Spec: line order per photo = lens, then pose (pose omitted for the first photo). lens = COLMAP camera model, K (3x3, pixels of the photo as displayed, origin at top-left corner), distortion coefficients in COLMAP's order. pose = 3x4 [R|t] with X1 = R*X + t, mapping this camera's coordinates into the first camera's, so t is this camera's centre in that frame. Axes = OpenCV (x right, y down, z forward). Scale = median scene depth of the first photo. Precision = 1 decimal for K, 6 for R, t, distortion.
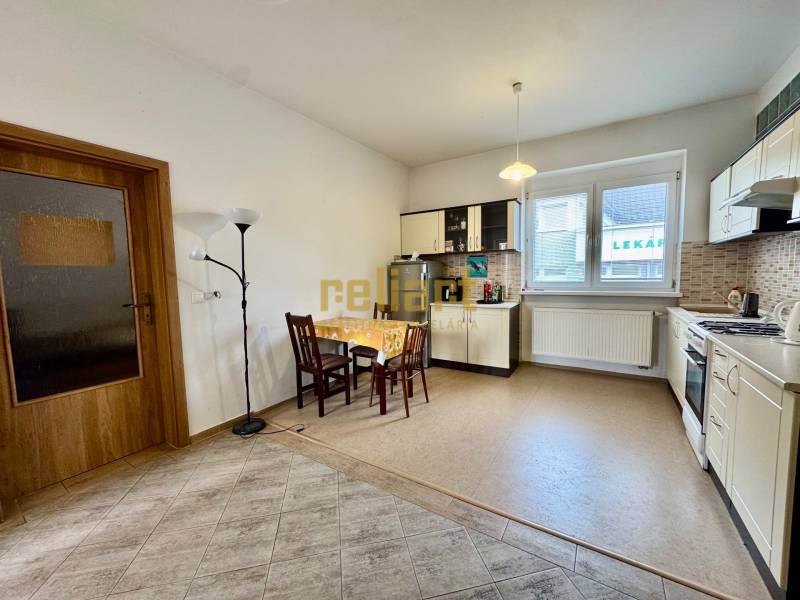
lens RADIAL K [[319.5, 0, 406.4], [0, 319.5, 301.0], [0, 0, 1]] dist [-0.000085, -0.000048]
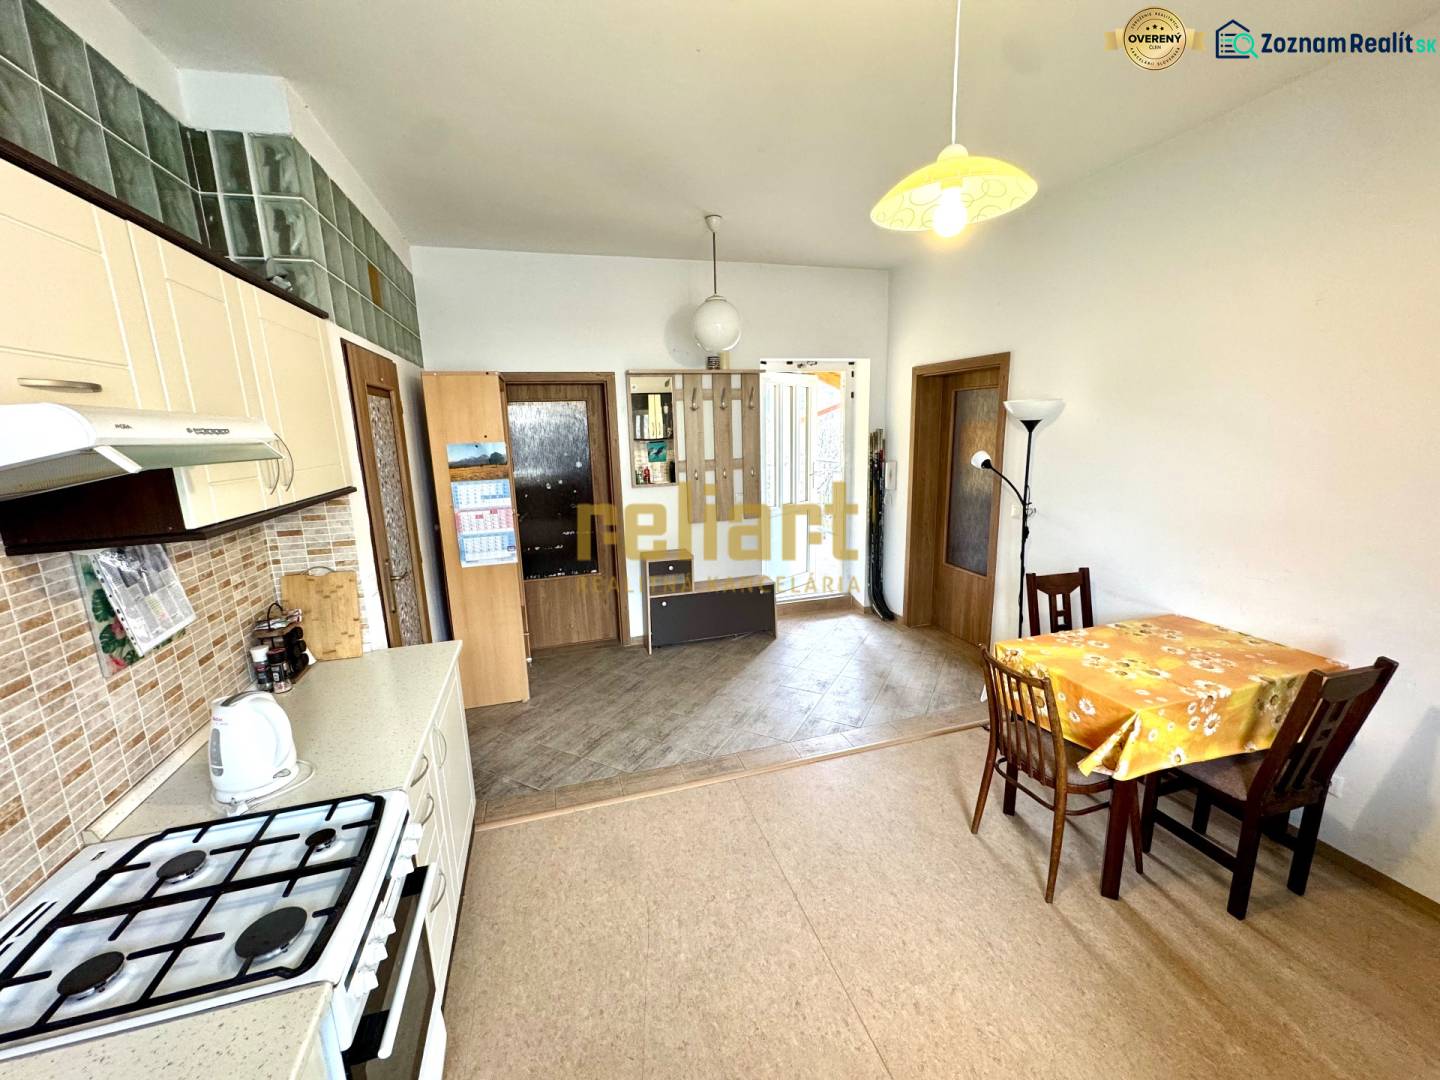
lens RADIAL K [[566.9, 0, 720.0], [0, 566.9, 540.0], [0, 0, 1]] dist [-0.000041, -0.000025]
pose [[-0.656571, 0.184329, -0.731394, 0.533773], [-0.025634, 0.963666, 0.265879, -0.180275], [0.753829, 0.193316, -0.627990, 0.787722]]
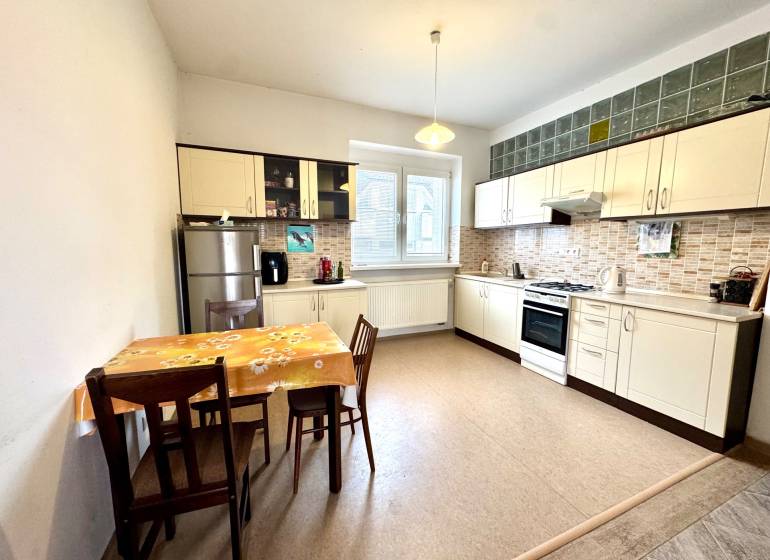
lens RADIAL K [[306.1, 0, 385.0], [0, 306.1, 280.0], [0, 0, 1]] dist [-0.000641, 0.000068]
pose [[0.576031, -0.073924, 0.814078, -0.309092], [0.056936, 0.997112, 0.050257, -0.033038], [-0.815442, 0.017400, 0.578577, 0.418673]]
